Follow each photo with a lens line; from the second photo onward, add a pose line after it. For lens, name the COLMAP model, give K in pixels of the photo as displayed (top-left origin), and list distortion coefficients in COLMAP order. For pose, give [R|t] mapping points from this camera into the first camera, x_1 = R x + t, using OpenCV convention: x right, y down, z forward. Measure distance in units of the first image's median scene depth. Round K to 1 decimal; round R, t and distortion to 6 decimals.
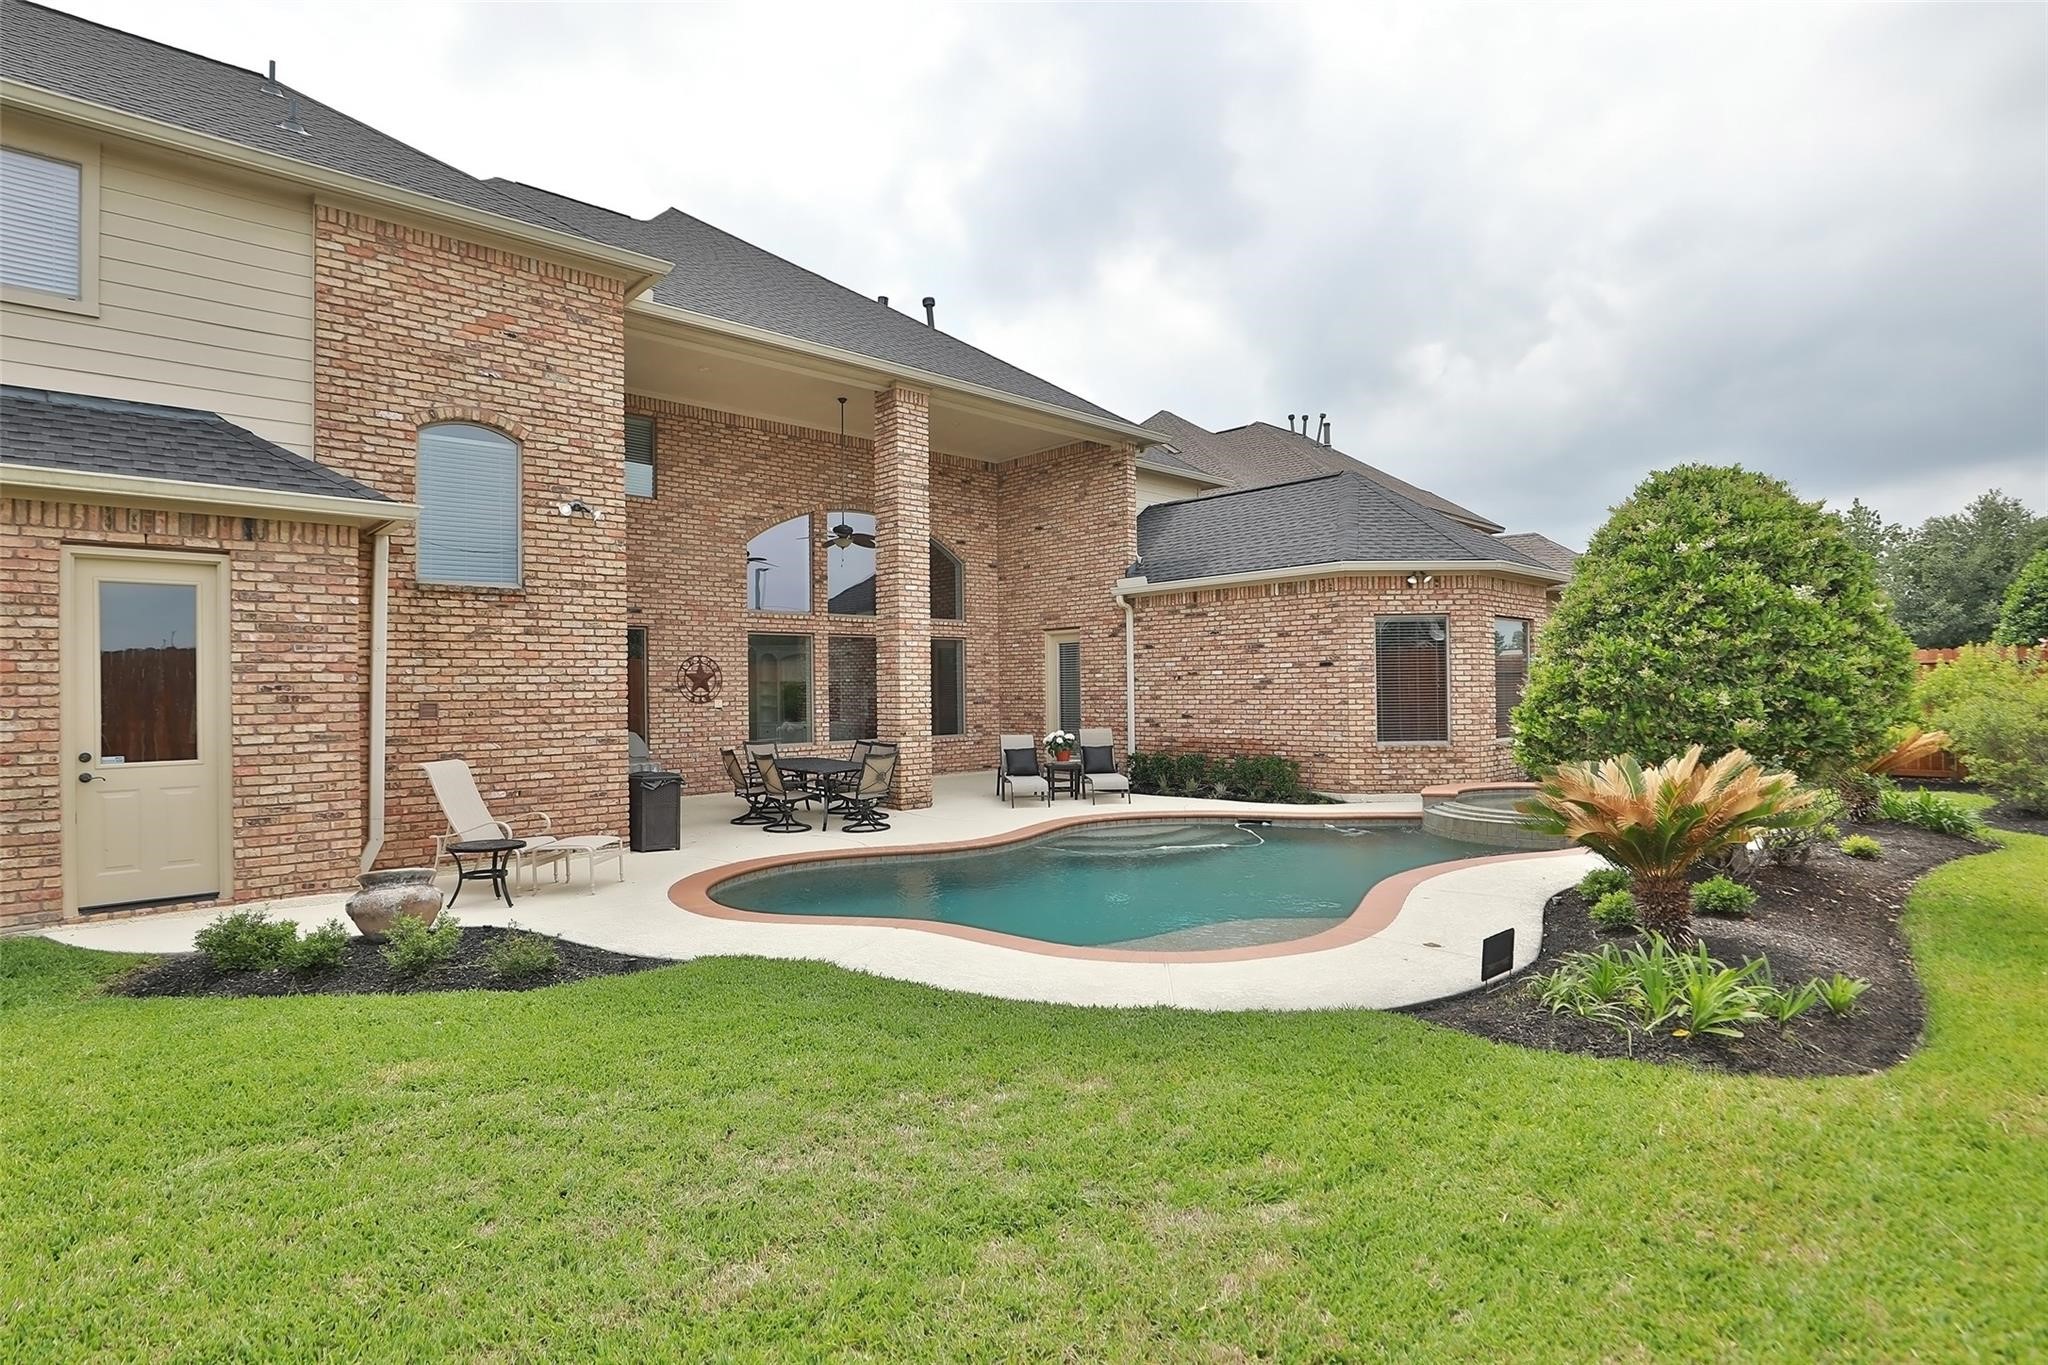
lens RADIAL K [[1007.7, 0, 1012.7], [0, 1007.7, 685.4], [0, 0, 1]] dist [-0.055350, 0.019229]
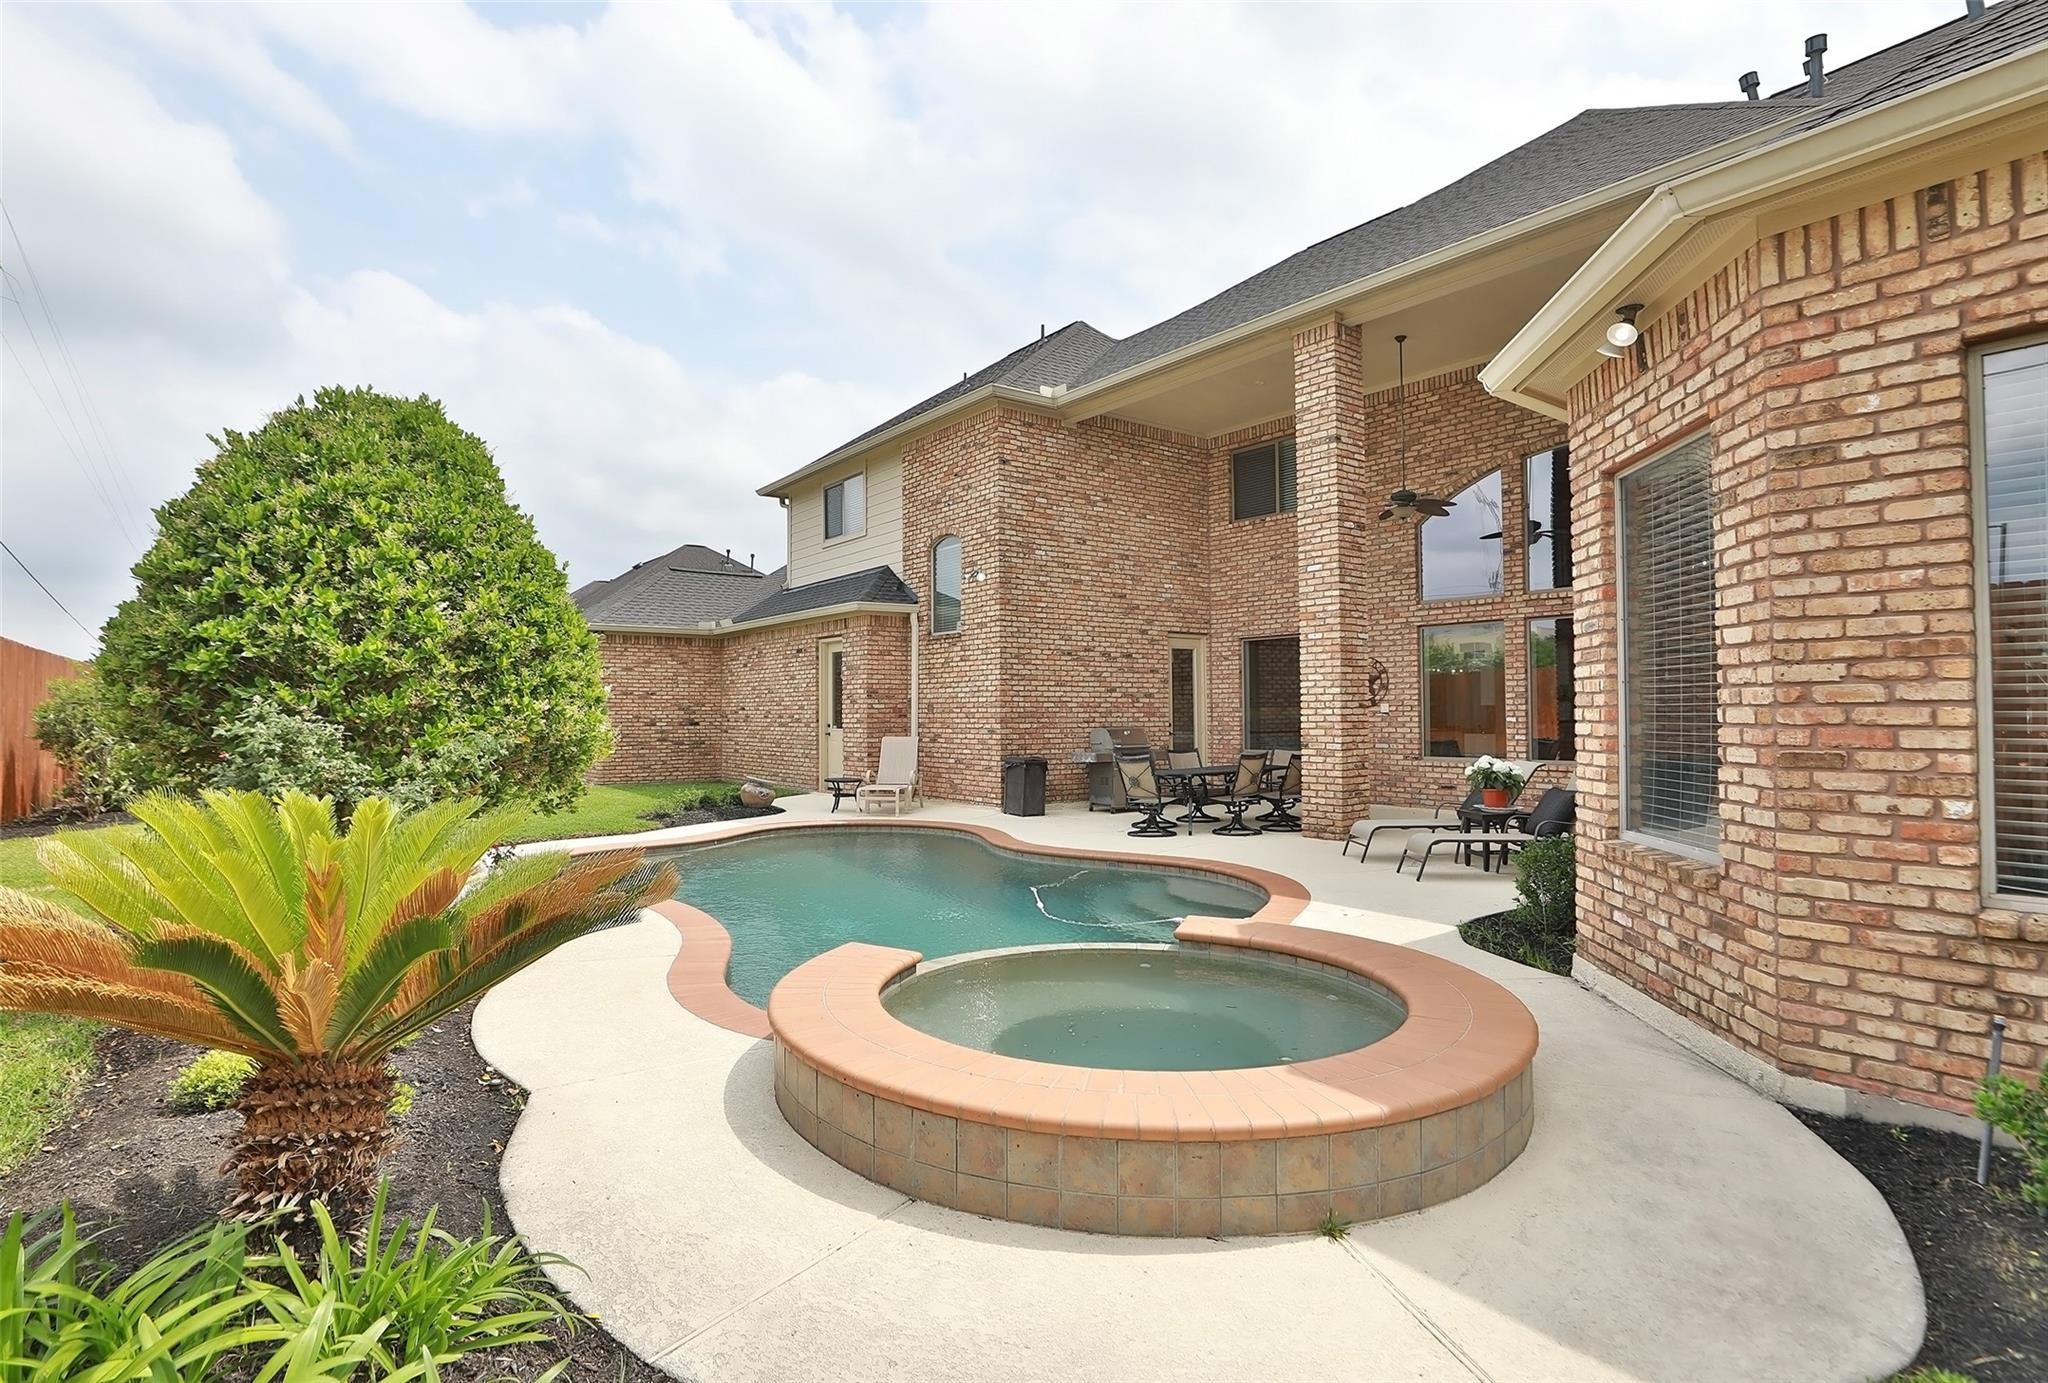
lens RADIAL K [[995.1, 0, 965.0], [0, 995.1, 690.9], [0, 0, 1]] dist [-0.039312, 0.000171]
pose [[-0.118485, -0.009478, -0.992911, 1.033257], [0.010798, 0.999883, -0.010833, 0.012609], [0.992897, -0.012005, -0.118369, 1.143834]]
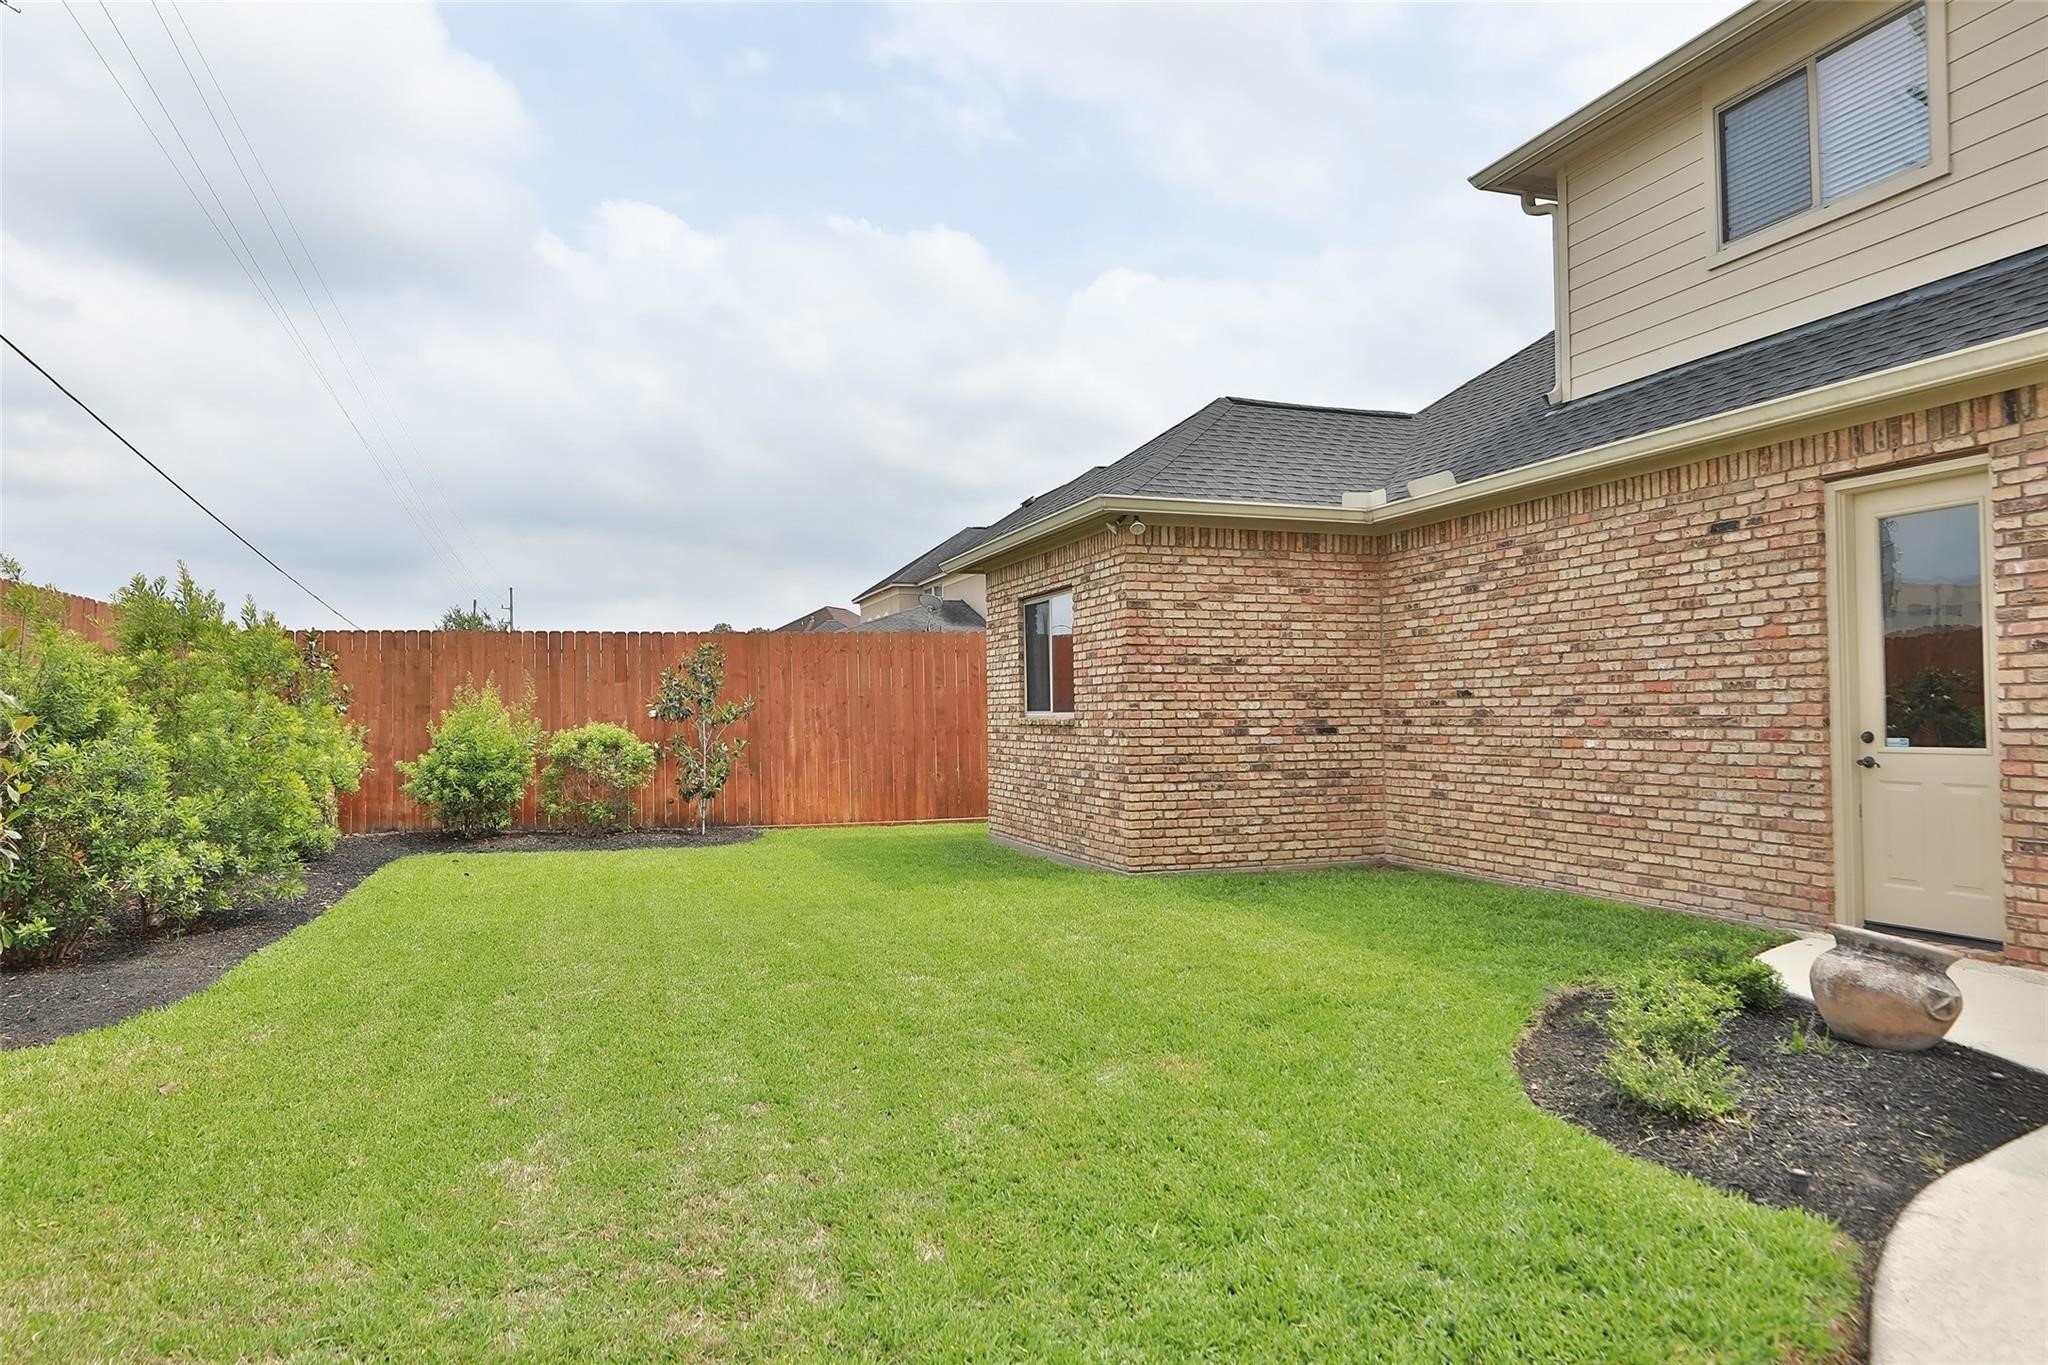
lens RADIAL K [[1266.5, 0, 1024.0], [0, 1266.5, 682.5], [0, 0, 1]] dist [0.000678, 0.001075]
pose [[-0.396444, -0.005640, -0.918041, 0.210427], [0.020137, 0.999687, -0.014838, 0.020812], [0.917838, -0.024369, -0.396207, 0.541861]]
